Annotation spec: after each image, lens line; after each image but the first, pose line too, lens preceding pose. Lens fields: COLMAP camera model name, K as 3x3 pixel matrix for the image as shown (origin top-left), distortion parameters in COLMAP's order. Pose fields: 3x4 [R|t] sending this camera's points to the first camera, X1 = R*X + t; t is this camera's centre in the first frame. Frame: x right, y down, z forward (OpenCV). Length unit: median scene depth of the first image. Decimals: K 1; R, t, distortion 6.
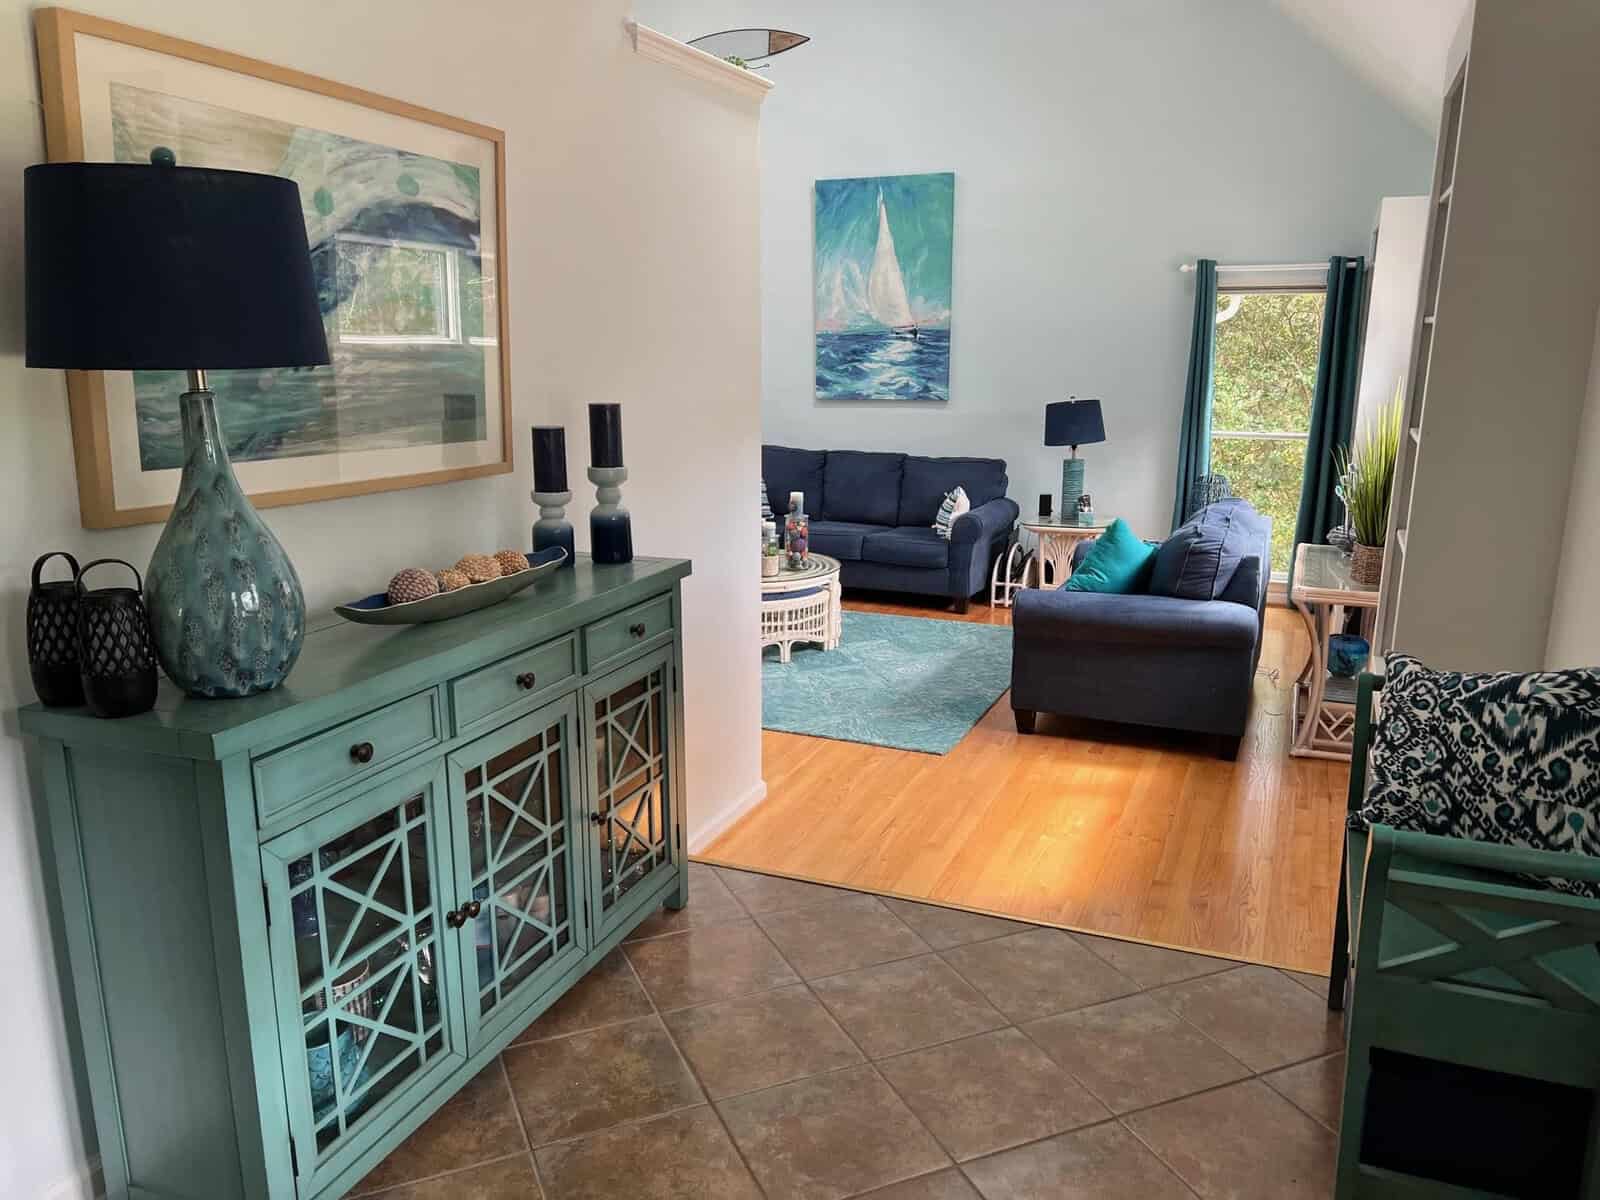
lens RADIAL K [[1208.1, 0, 776.3], [0, 1208.1, 632.2], [0, 0, 1]] dist [0.025641, -0.009488]
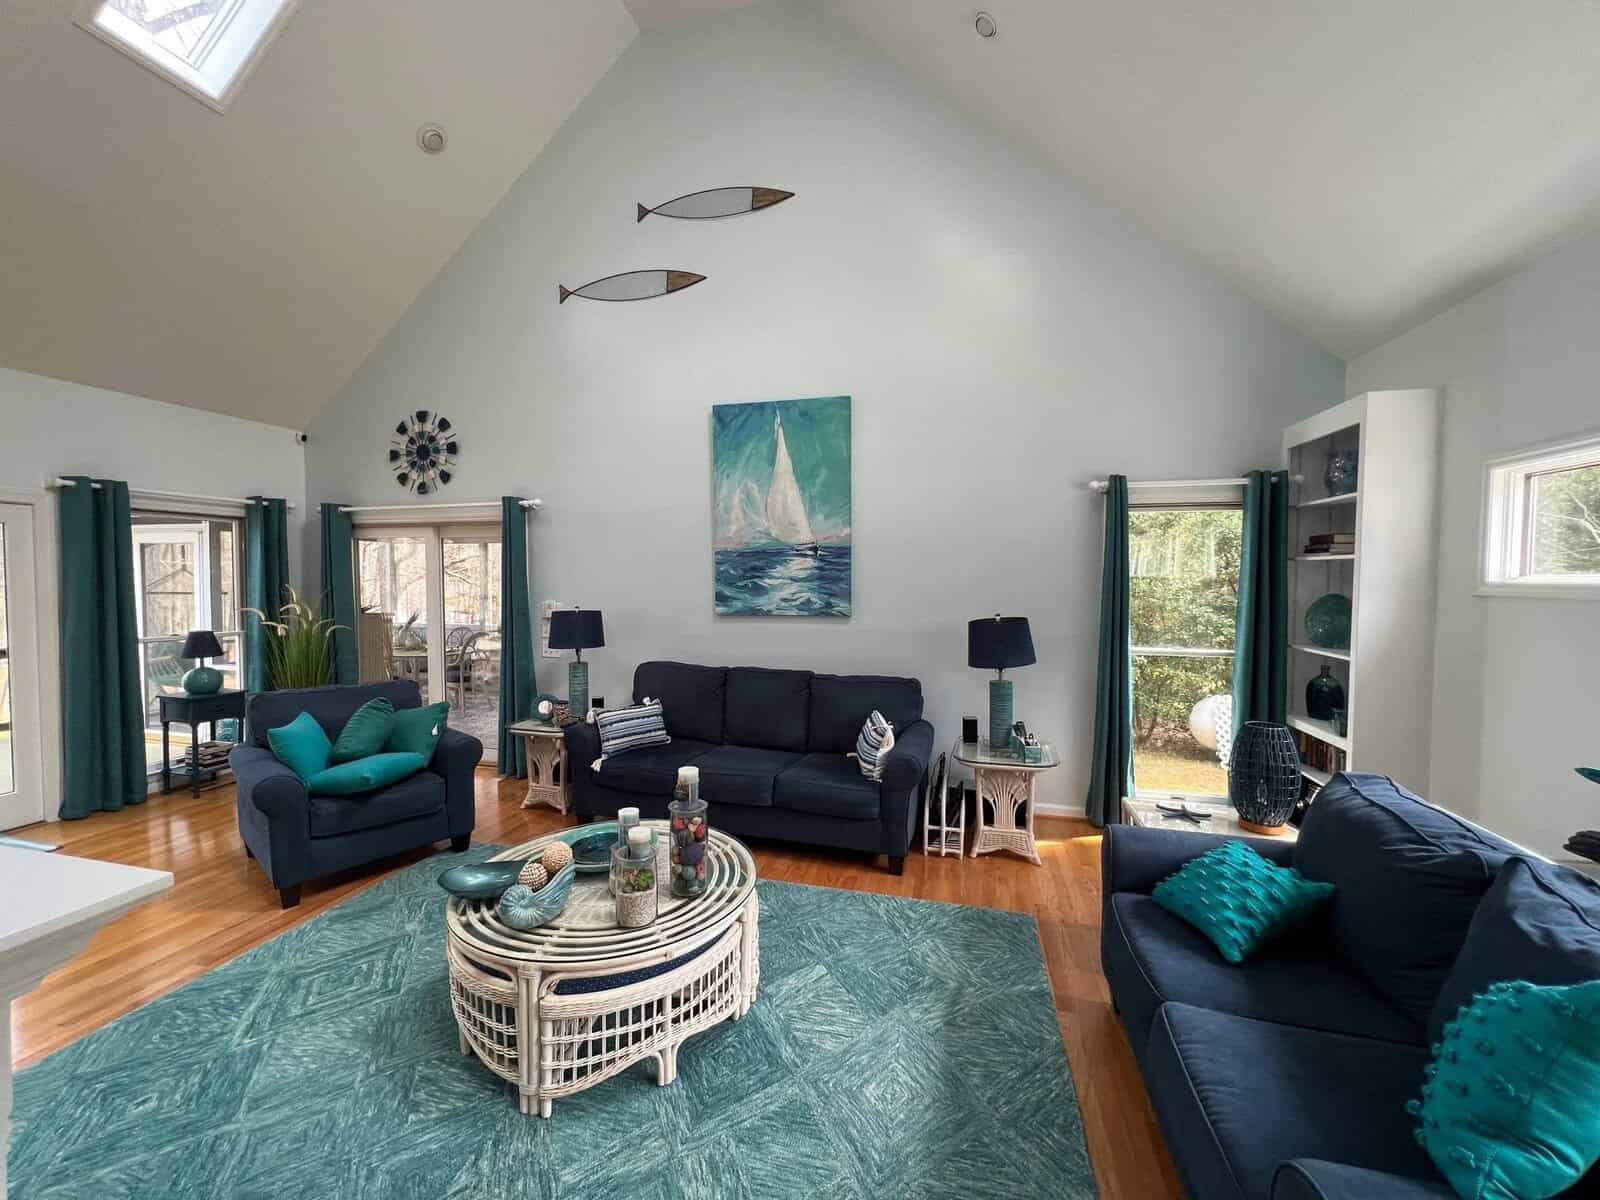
lens RADIAL K [[640.0, 0, 795.5], [0, 640.0, 598.3], [0, 0, 1]] dist [-0.000253, -0.000048]
pose [[0.987424, -0.002605, 0.158073, 0.015305], [0.034266, 0.979623, -0.197899, -0.105469], [-0.154336, 0.200827, 0.967393, 0.505337]]
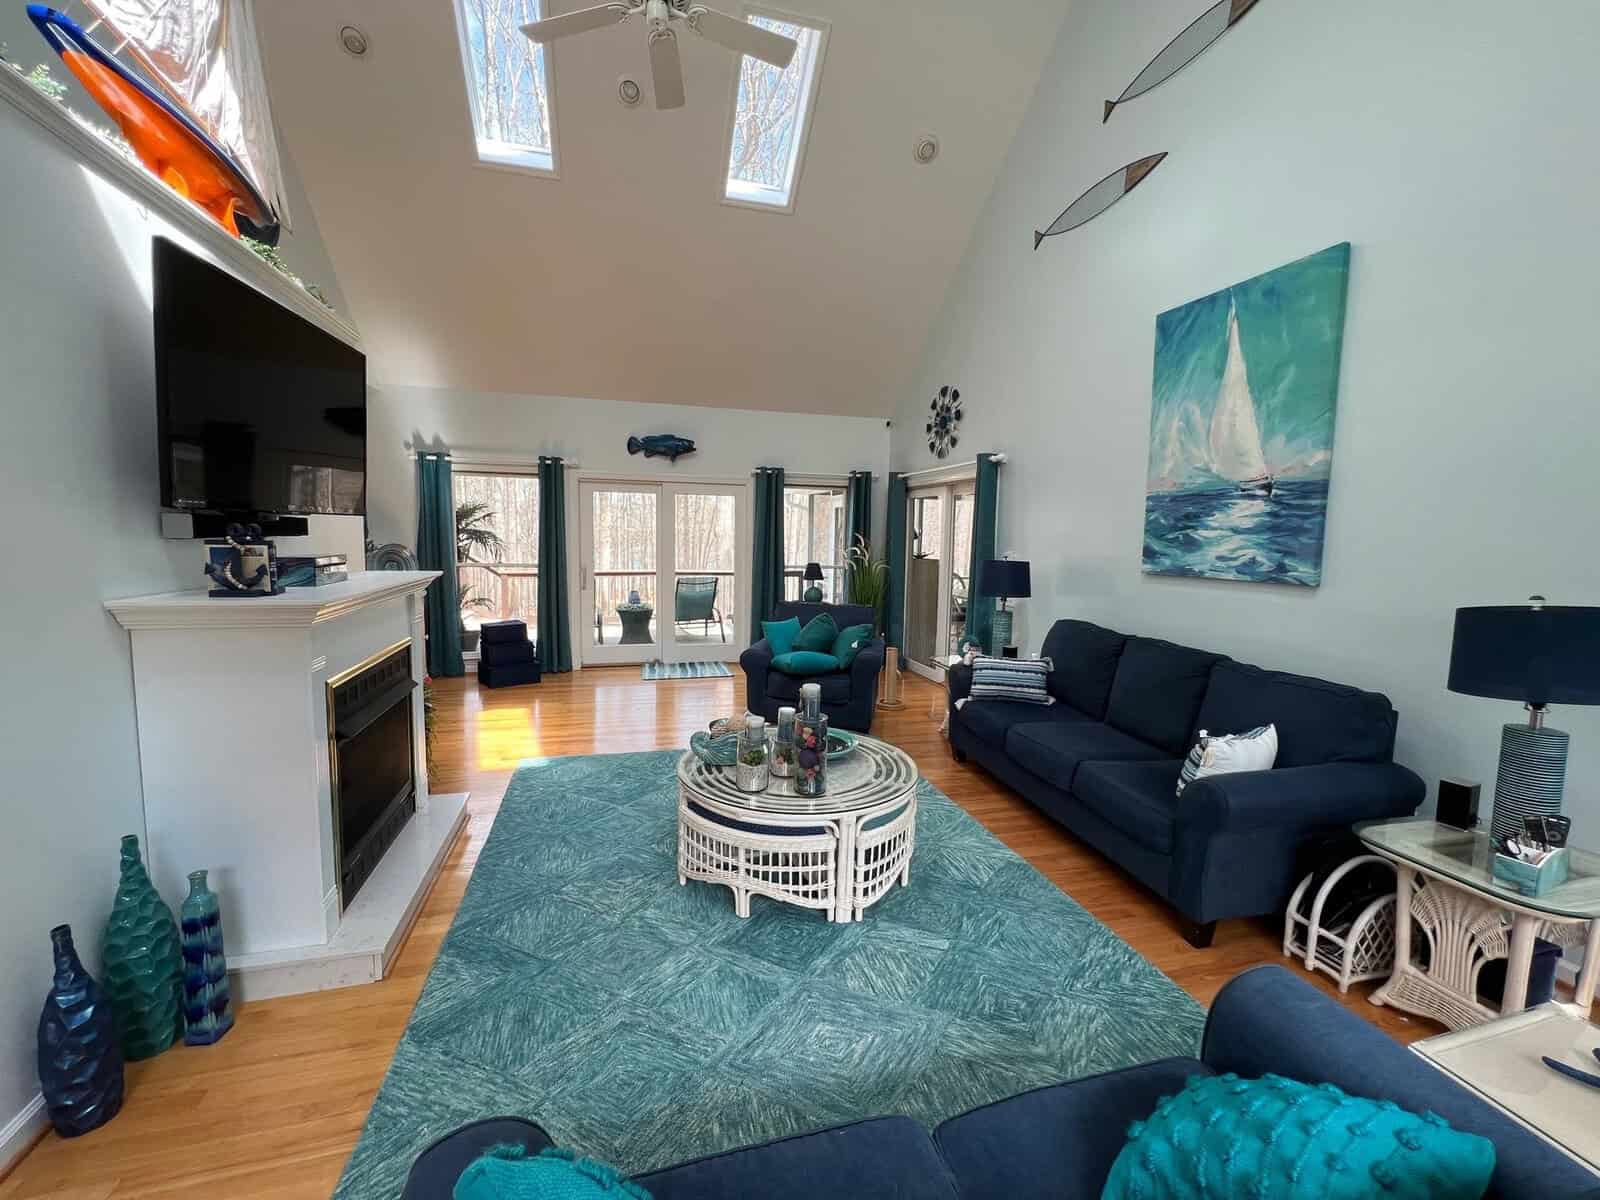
lens RADIAL K [[640.0, 0, 794.2], [0, 640.0, 596.9], [0, 0, 1]] dist [-0.000253, -0.000048]
pose [[0.631024, 0.091082, -0.770398, 0.232666], [-0.200797, 0.978417, -0.048795, -0.114076], [0.749326, 0.185484, 0.635693, 0.577311]]
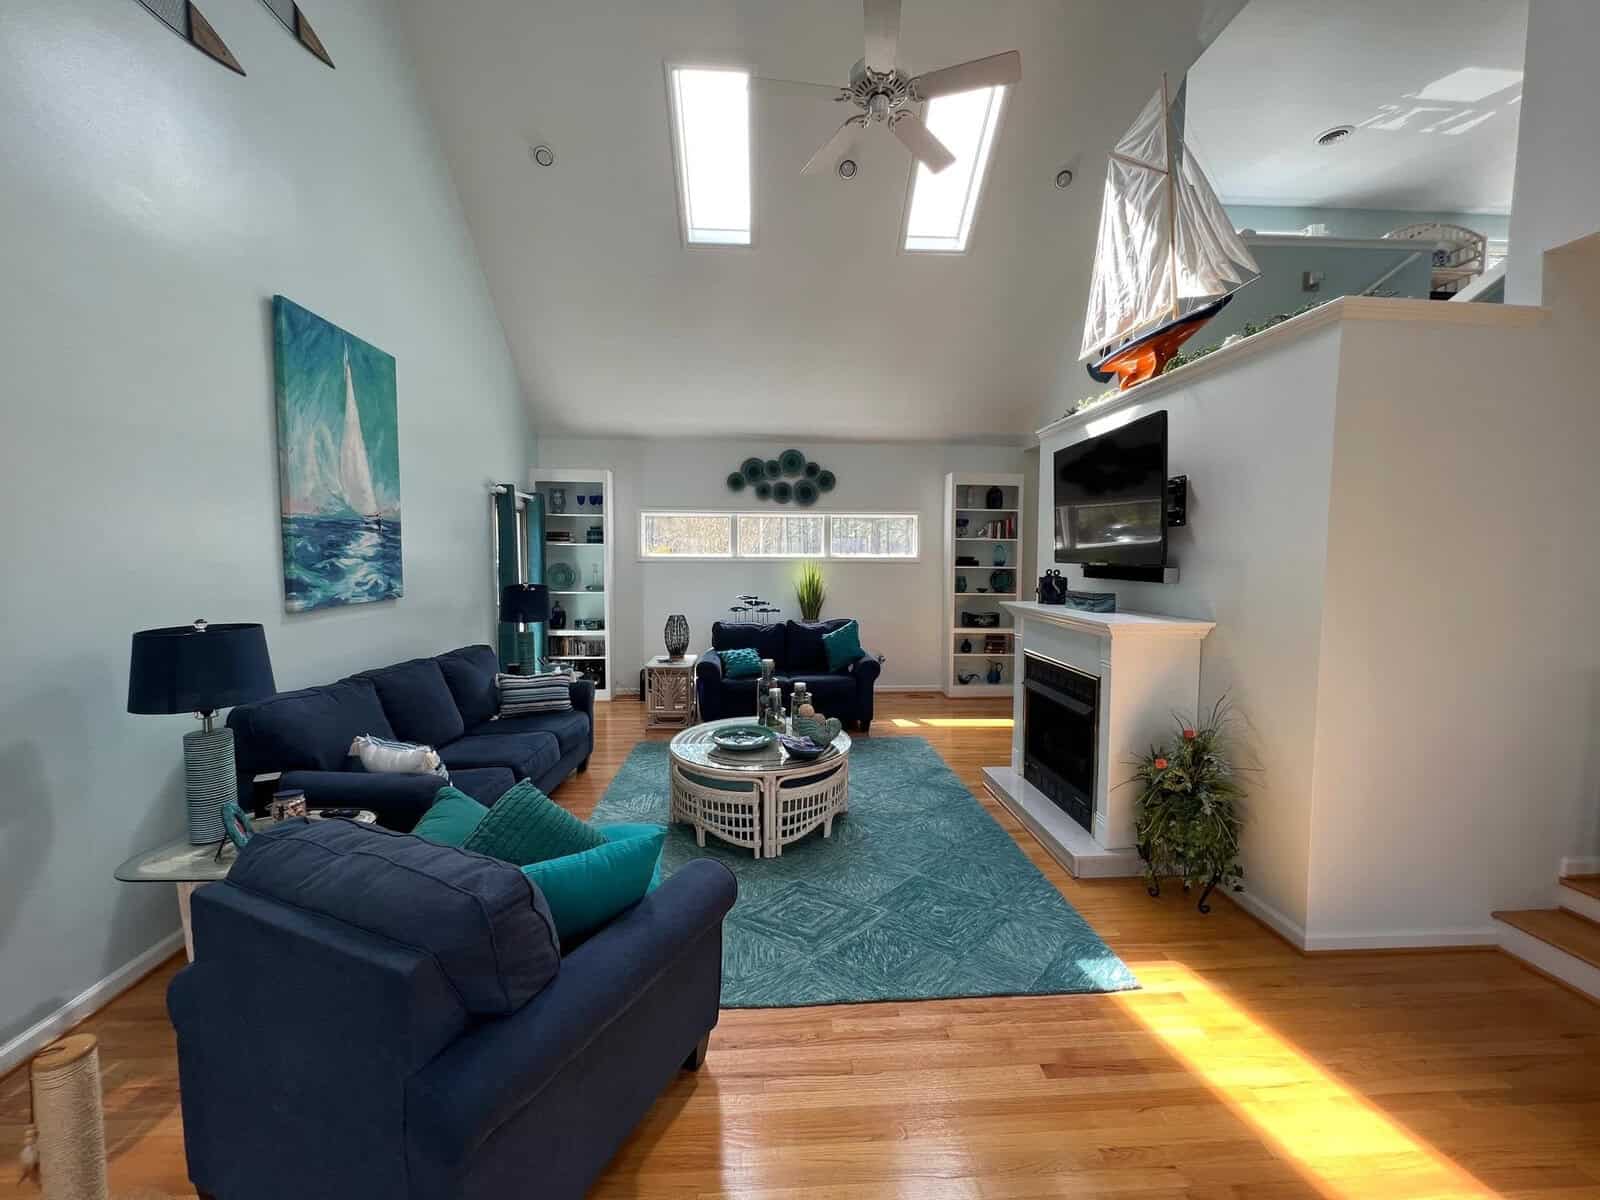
lens RADIAL K [[640.0, 0, 797.0], [0, 640.0, 594.7], [0, 0, 1]] dist [-0.000253, -0.000048]
pose [[-0.458146, -0.058241, 0.886967, -0.428318], [0.204238, 0.964256, 0.168812, -0.216173], [-0.865095, 0.258493, -0.429875, 0.957586]]
